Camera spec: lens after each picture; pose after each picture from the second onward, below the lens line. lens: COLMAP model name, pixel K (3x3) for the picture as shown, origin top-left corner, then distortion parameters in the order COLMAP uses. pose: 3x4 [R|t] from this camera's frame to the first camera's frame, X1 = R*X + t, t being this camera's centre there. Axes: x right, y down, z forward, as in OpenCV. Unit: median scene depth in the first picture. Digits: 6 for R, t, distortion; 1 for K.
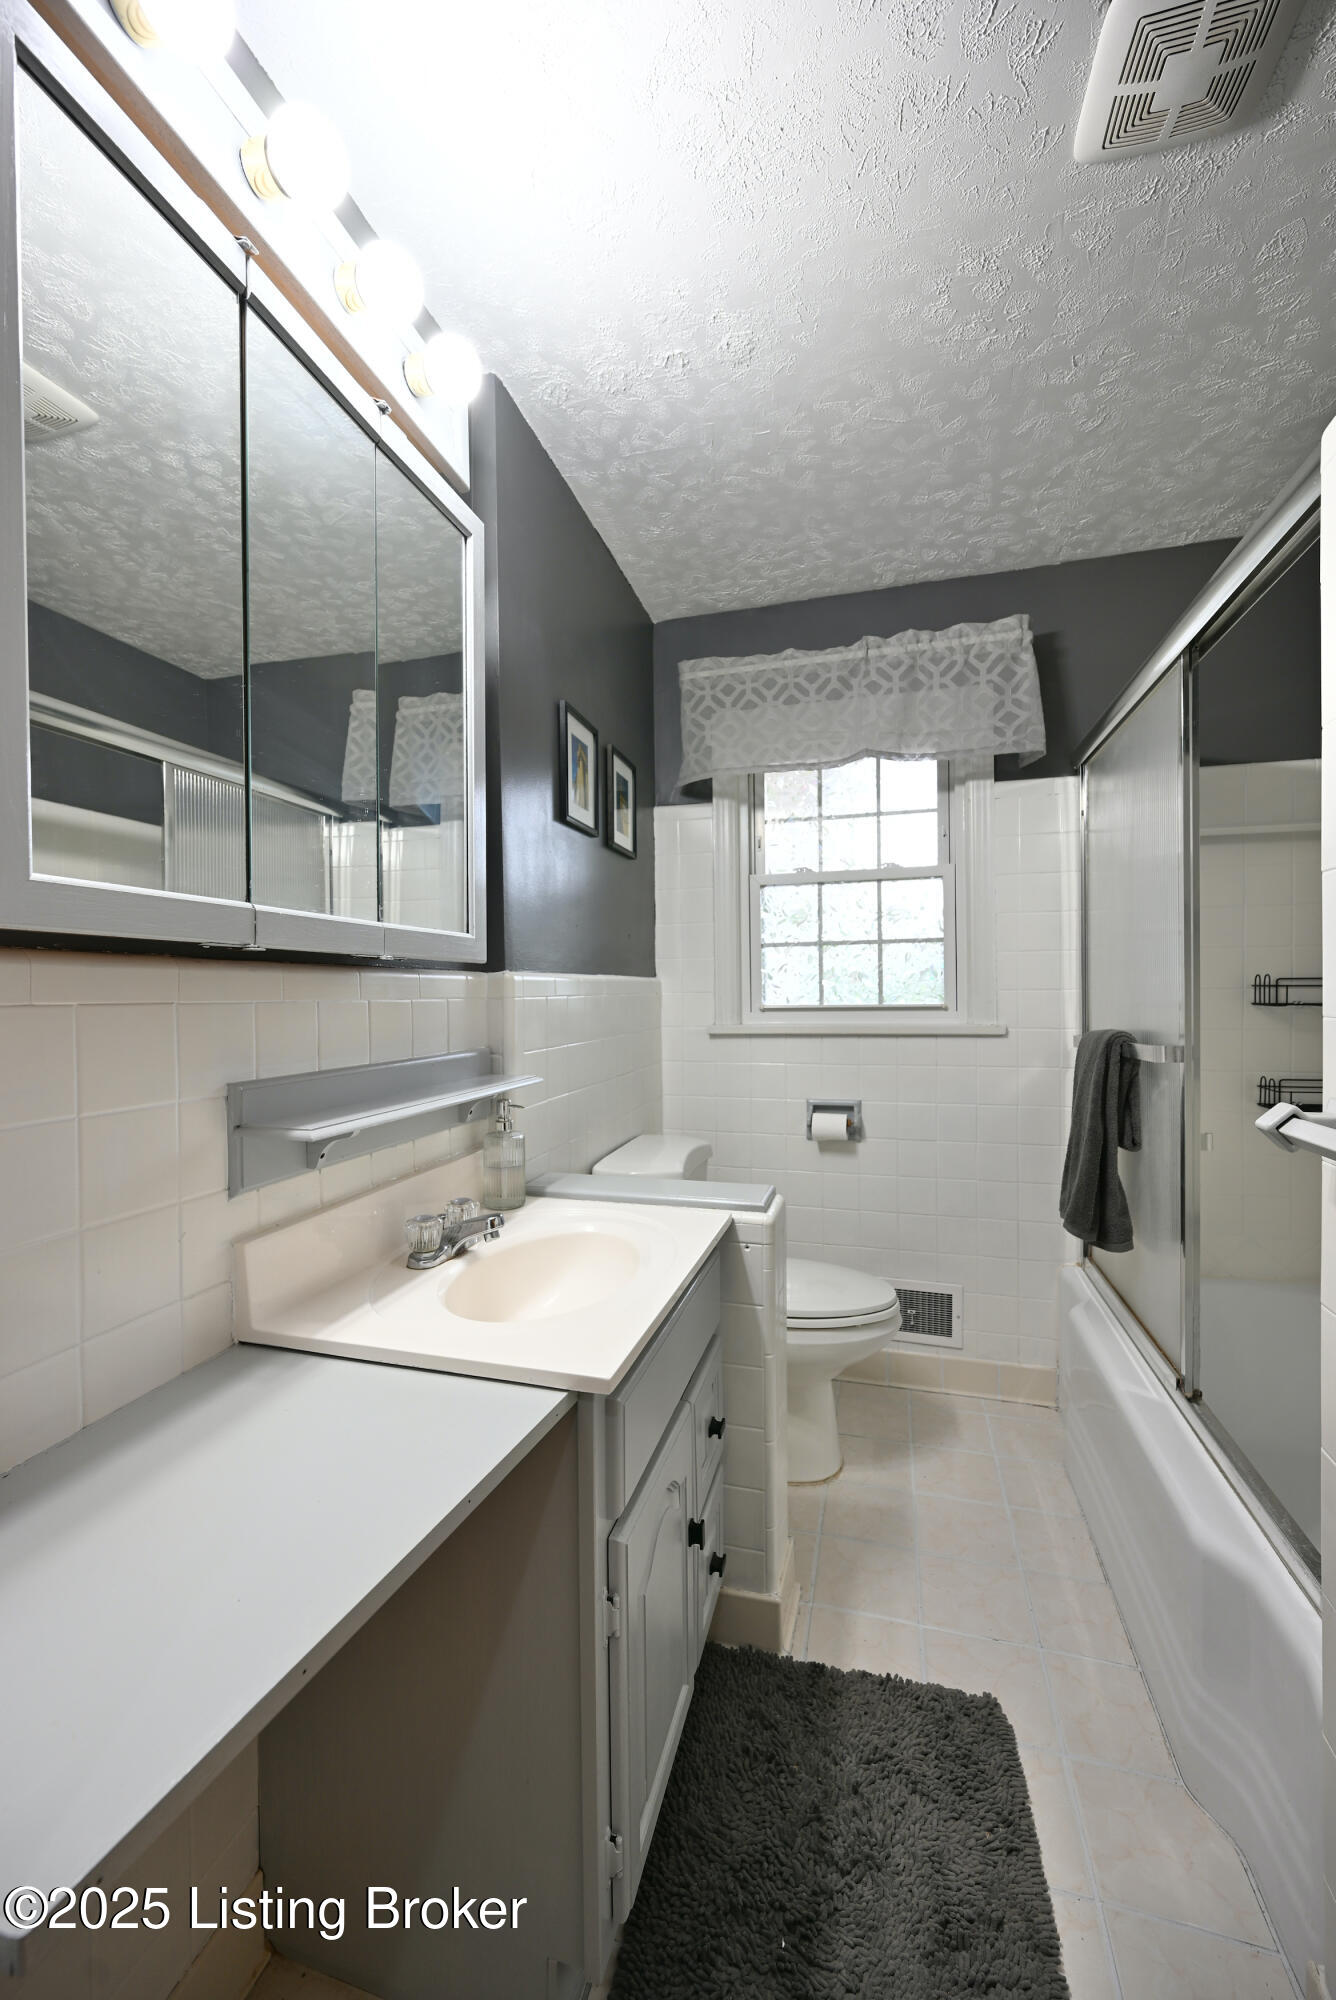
lens RADIAL K [[779.3, 0, 668.0], [0, 779.3, 1000.0], [0, 0, 1]] dist [-0.000010, -0.000114]
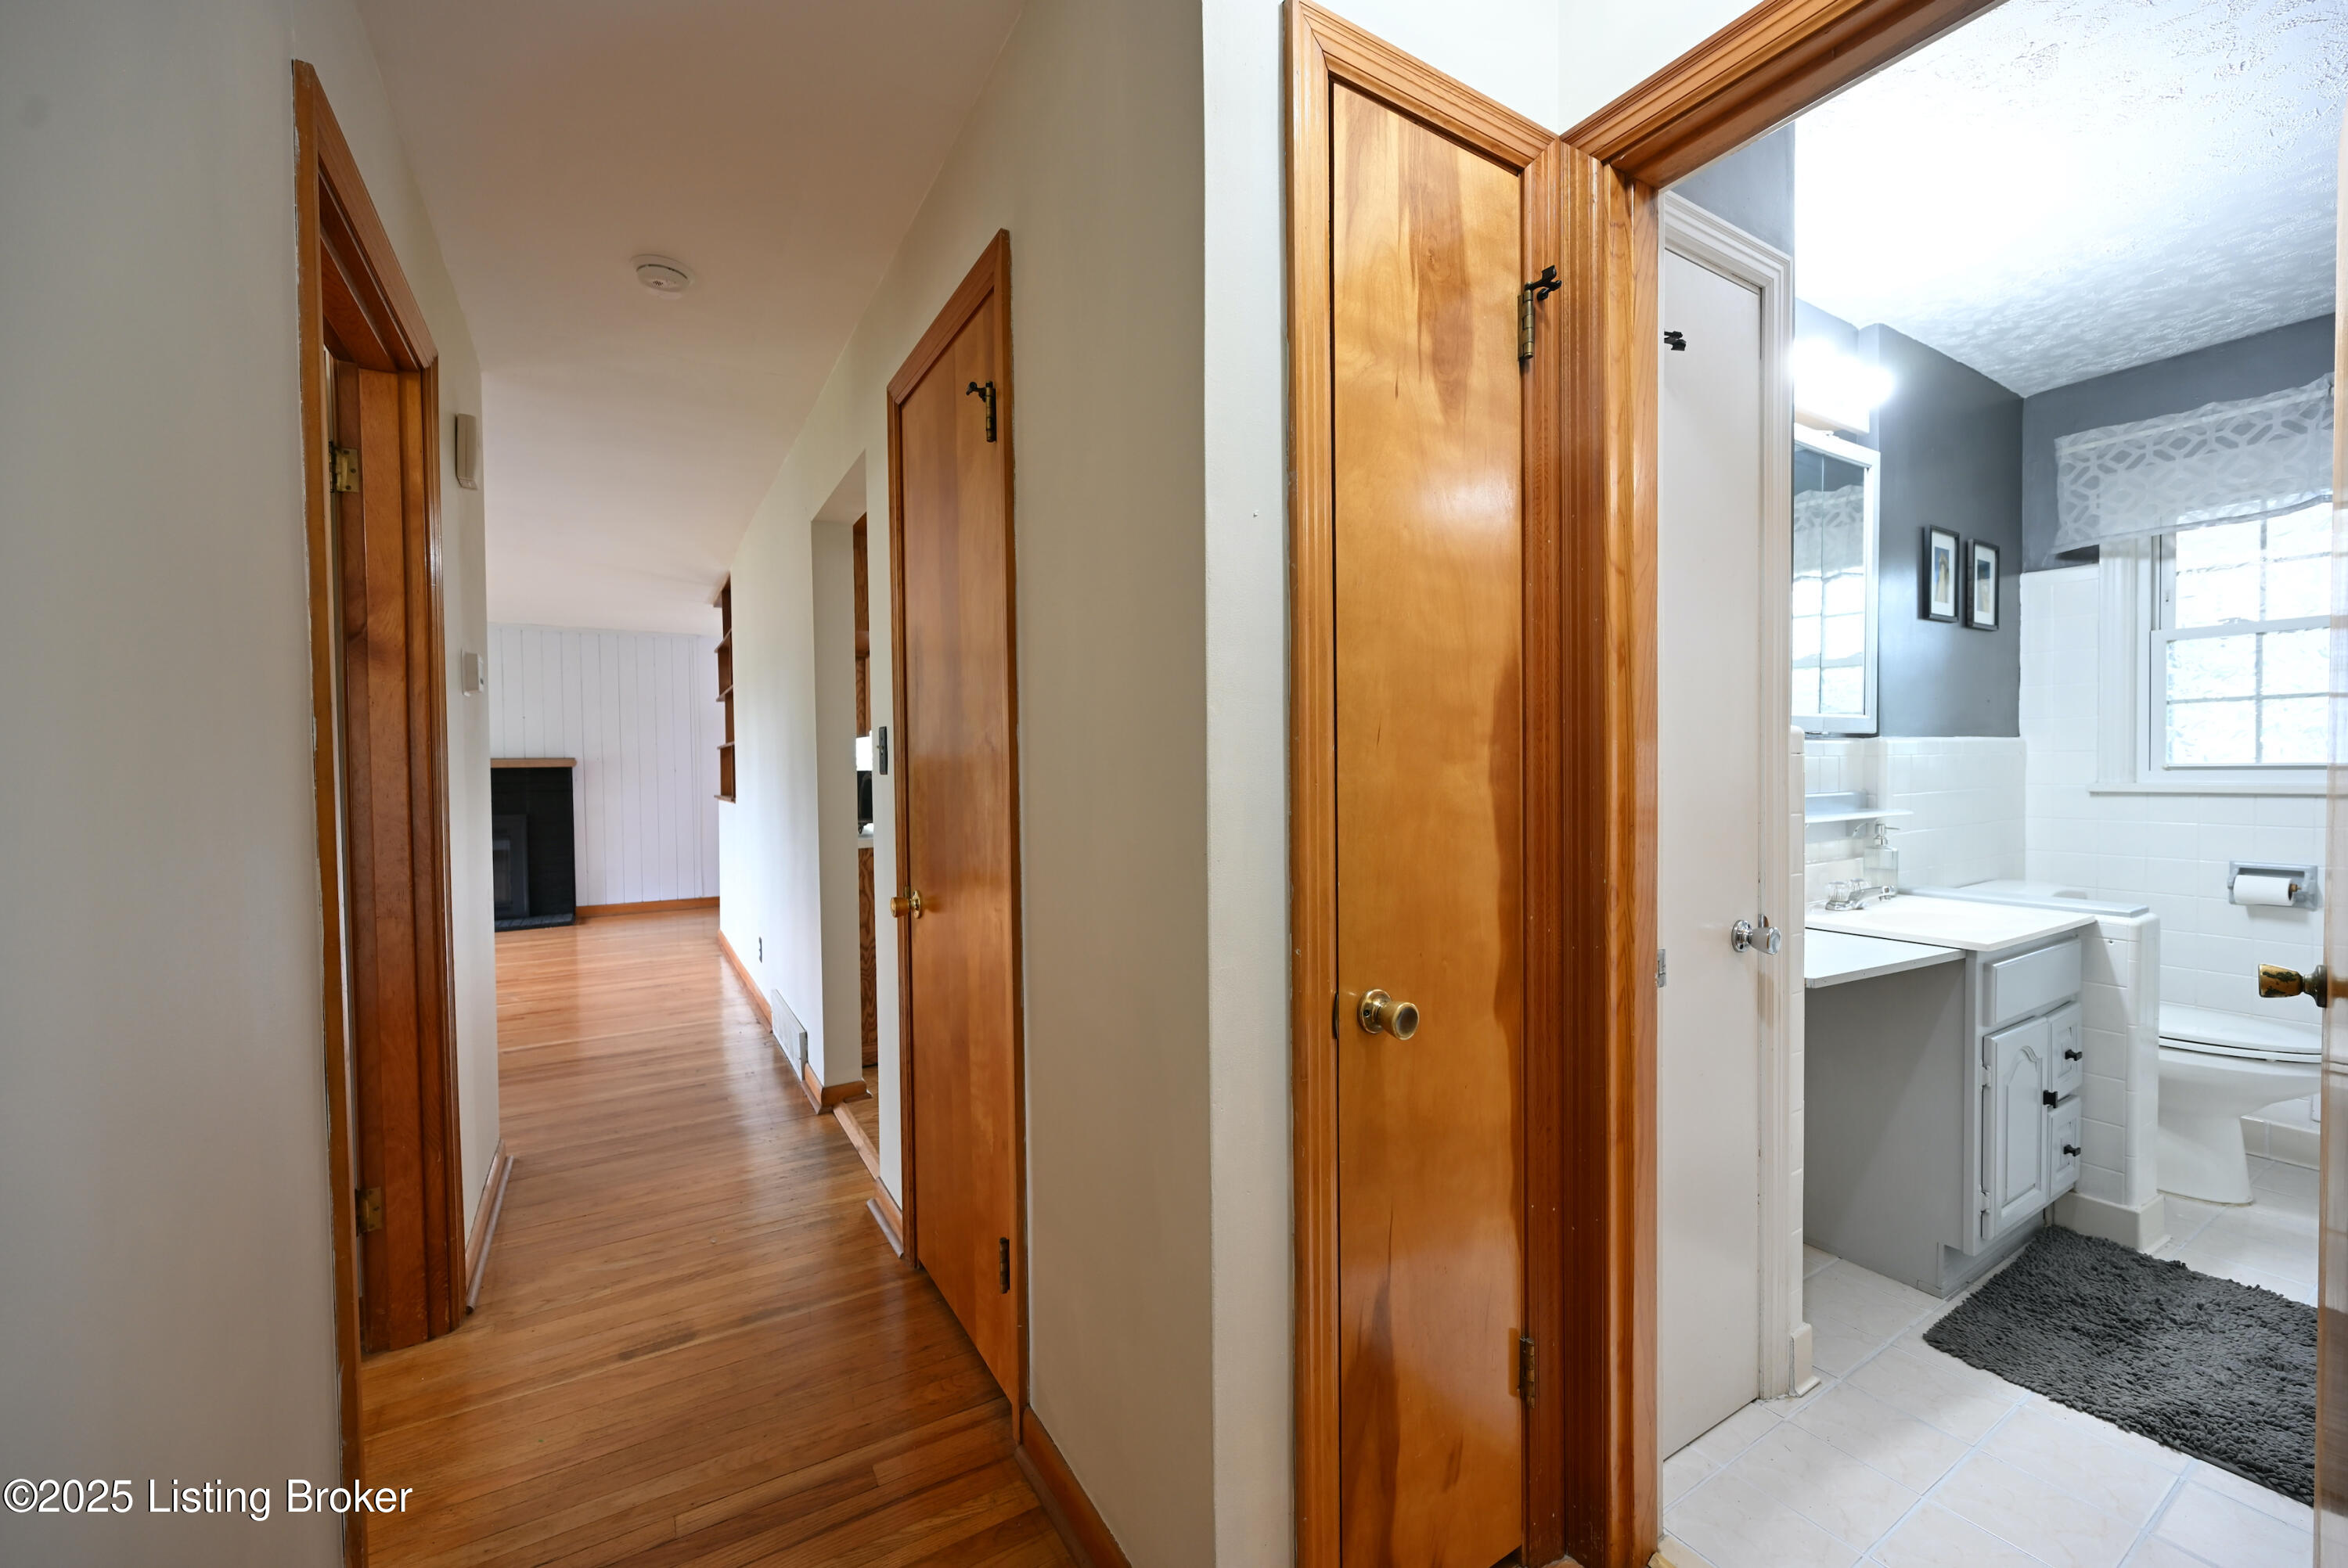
lens RADIAL K [[921.8, 0, 1171.1], [0, 921.8, 779.1], [0, 0, 1]] dist [-0.001259, -0.000115]
pose [[0.728398, 0.016366, -0.684958, 0.002825], [-0.003689, 0.999794, 0.019965, 0.008420], [0.685144, -0.012016, 0.728309, -0.747172]]
